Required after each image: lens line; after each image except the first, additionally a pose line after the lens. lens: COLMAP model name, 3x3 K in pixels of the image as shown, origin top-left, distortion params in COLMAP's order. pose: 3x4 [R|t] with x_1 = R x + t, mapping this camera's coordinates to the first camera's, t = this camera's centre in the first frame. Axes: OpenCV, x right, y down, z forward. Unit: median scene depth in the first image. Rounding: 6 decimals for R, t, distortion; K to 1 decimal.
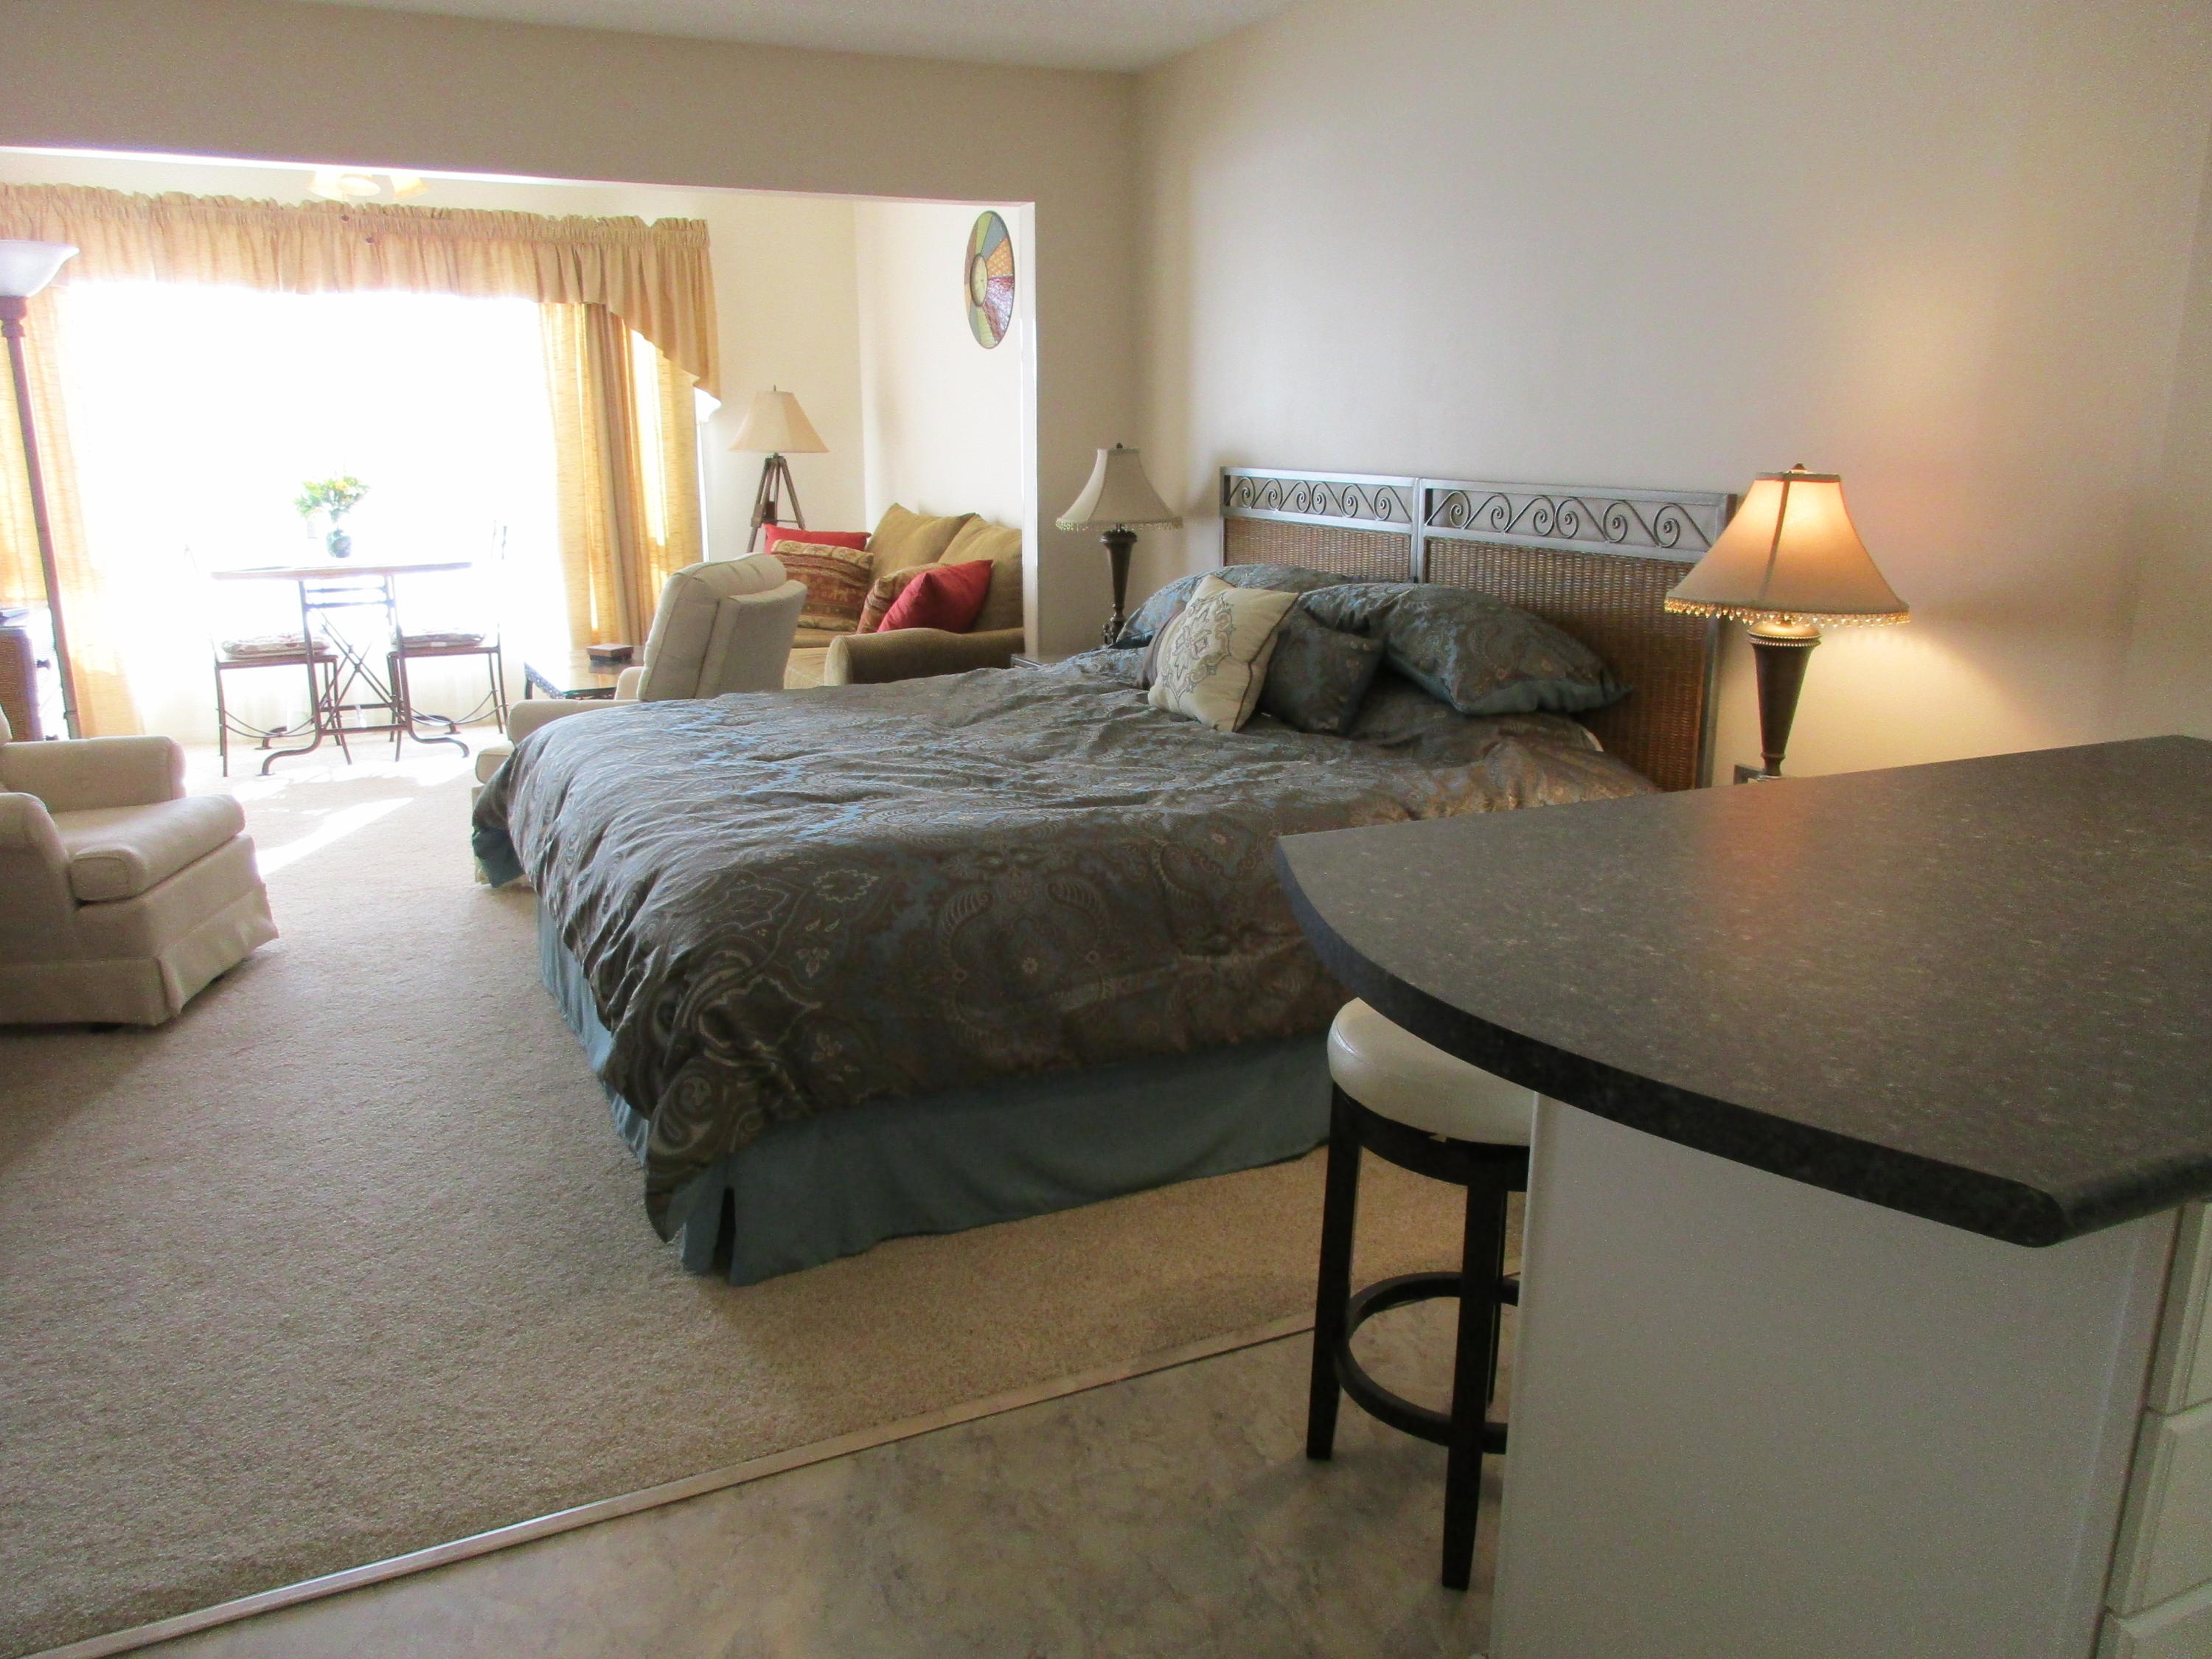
lens RADIAL K [[1659.2, 0, 1106.0], [0, 1659.2, 829.5], [0, 0, 1]] dist [-0.005057, -0.004158]
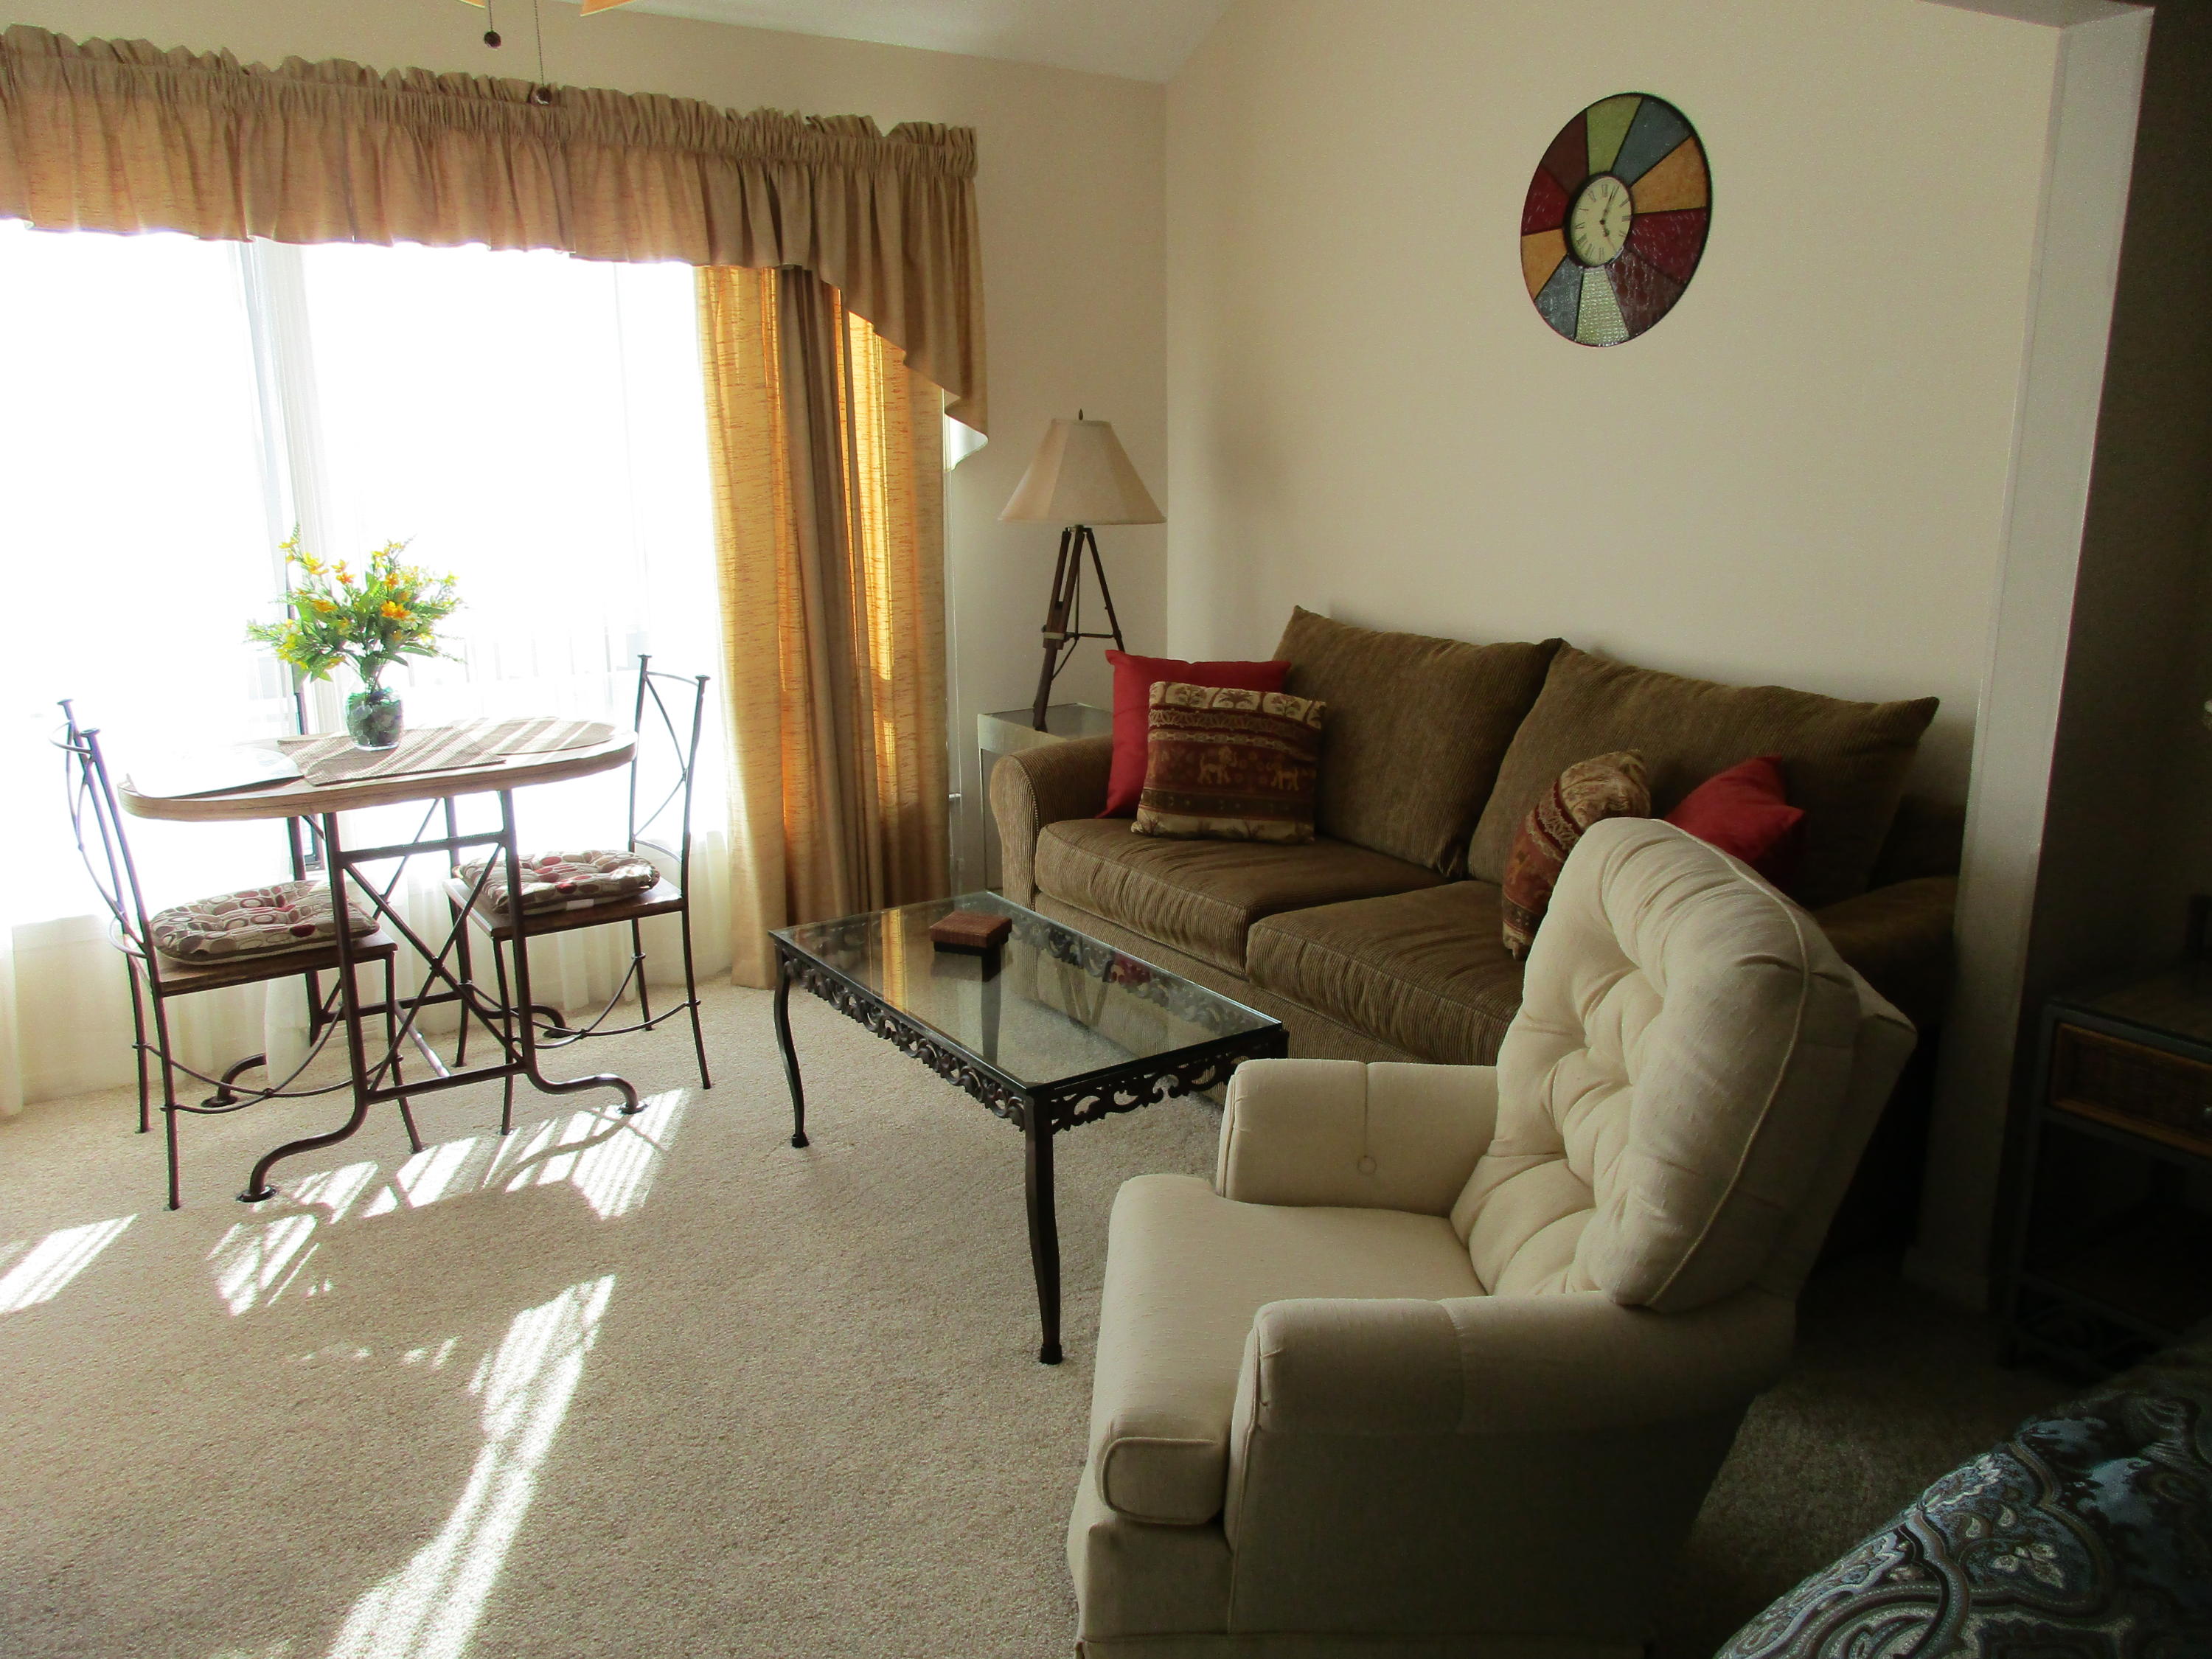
lens RADIAL K [[1693.0, 0, 1103.3], [0, 1693.0, 838.9], [0, 0, 1]] dist [0.002454, 0.002195]
pose [[0.995260, -0.030471, 0.092351, -0.276955], [0.031960, 0.999381, -0.014688, -0.115356], [-0.091846, 0.017570, 0.995618, 0.435640]]
